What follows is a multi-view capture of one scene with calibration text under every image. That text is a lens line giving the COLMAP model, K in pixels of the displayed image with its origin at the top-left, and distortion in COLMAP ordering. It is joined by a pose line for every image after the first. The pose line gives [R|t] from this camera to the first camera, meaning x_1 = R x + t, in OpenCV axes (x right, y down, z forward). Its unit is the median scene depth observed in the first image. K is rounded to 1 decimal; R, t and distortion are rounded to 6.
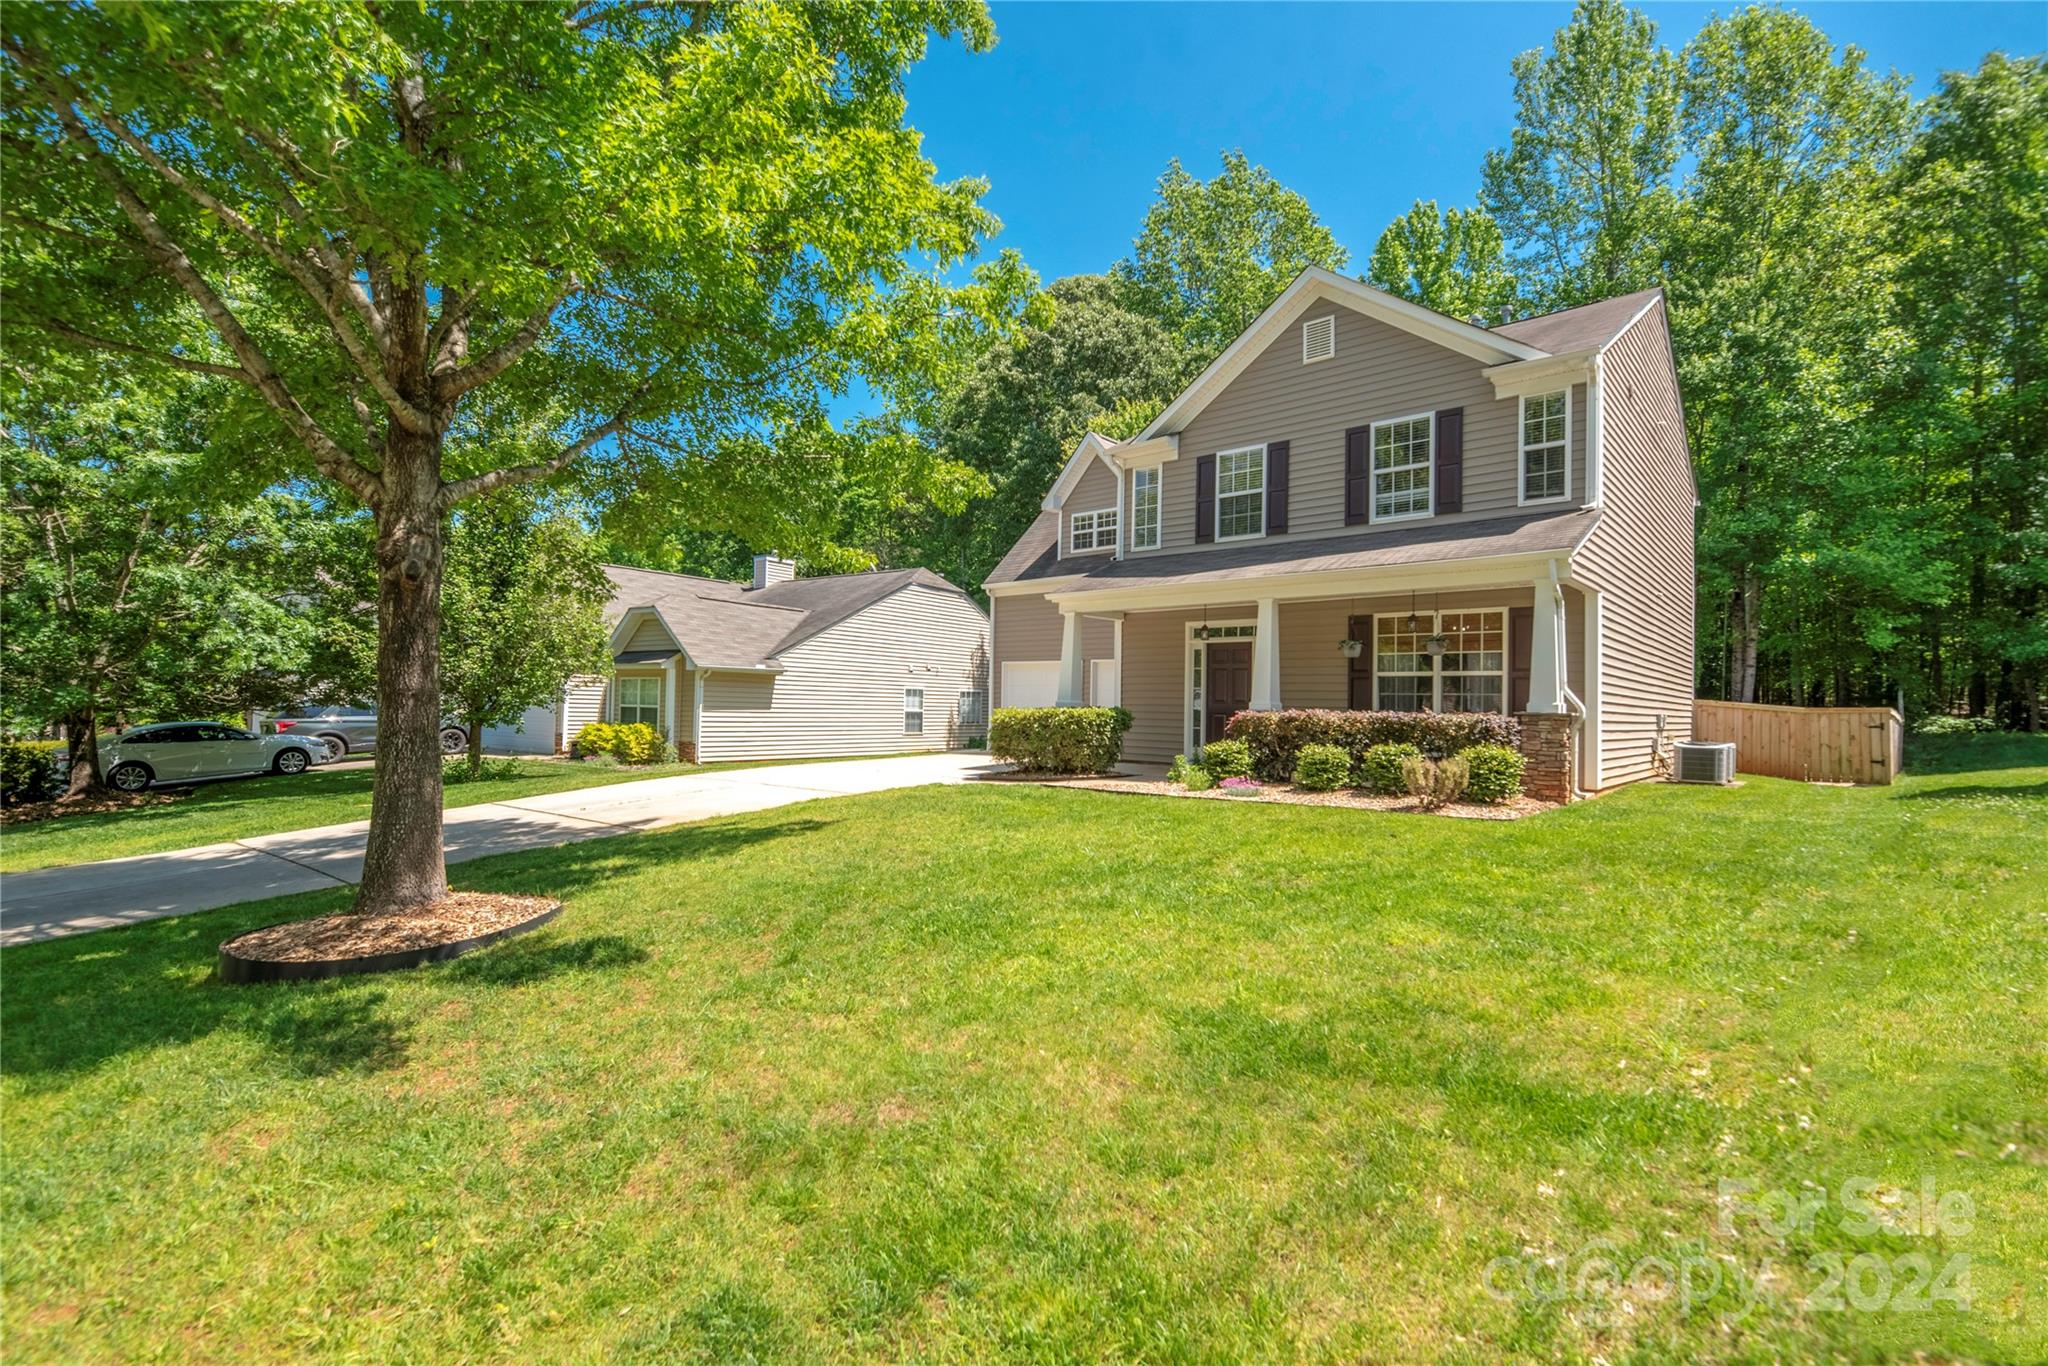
lens RADIAL K [[939.1, 0, 1023.3], [0, 939.1, 689.0], [0, 0, 1]] dist [-0.002827, -0.000277]
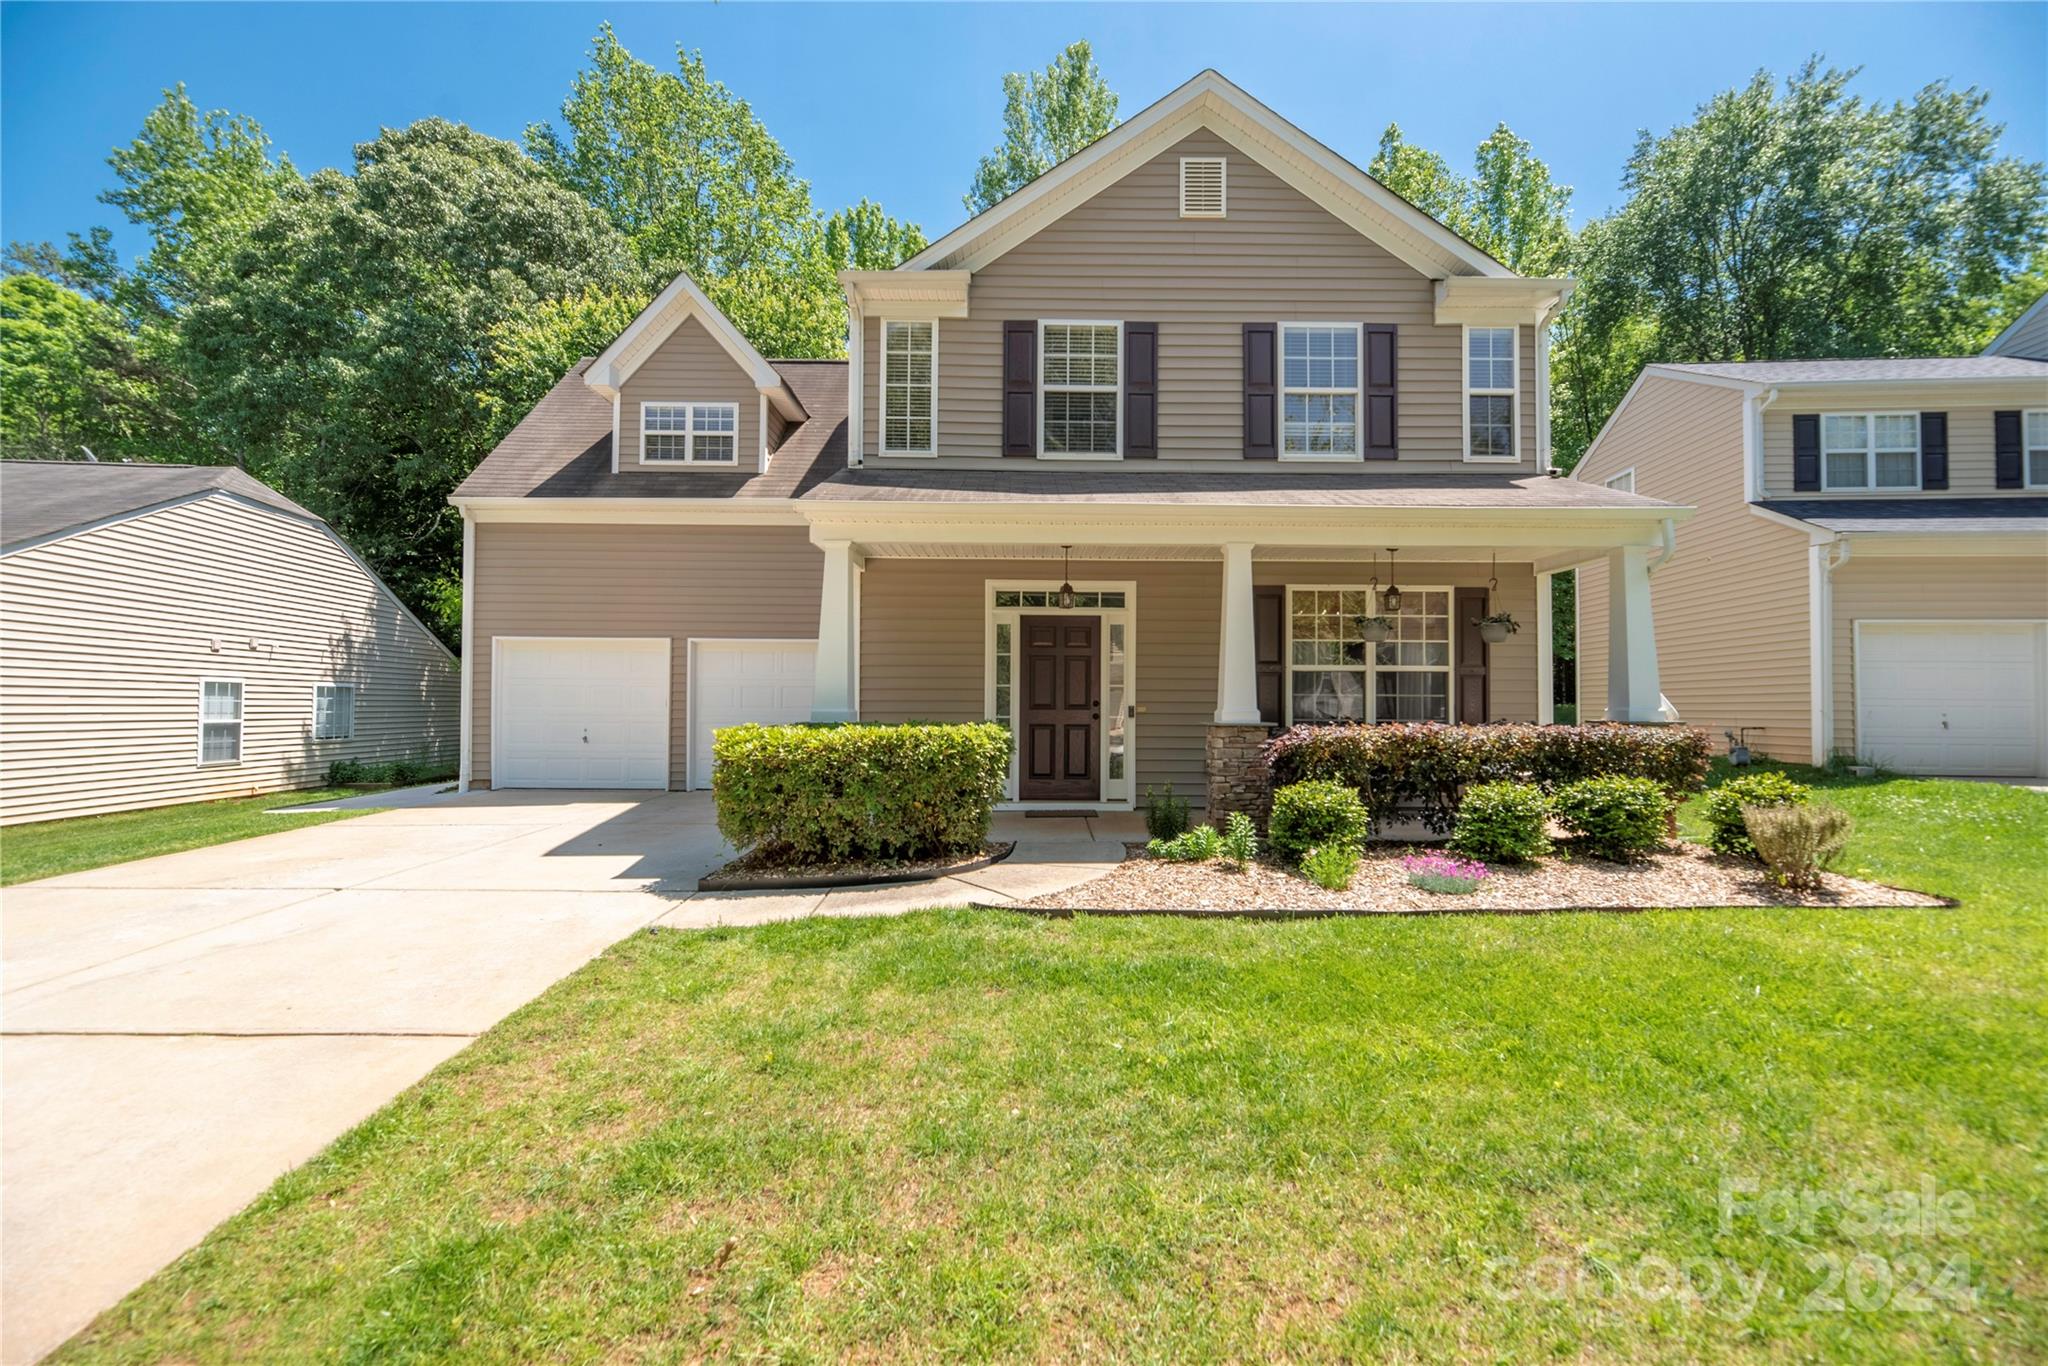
lens RADIAL K [[853.4, 0, 1026.5], [0, 853.4, 689.0], [0, 0, 1]] dist [-0.003657, 0.000122]
pose [[0.737336, -0.001653, 0.675524, -0.192325], [-0.004160, 0.999967, 0.006988, -0.002732], [-0.675513, -0.007962, 0.737305, 0.564011]]
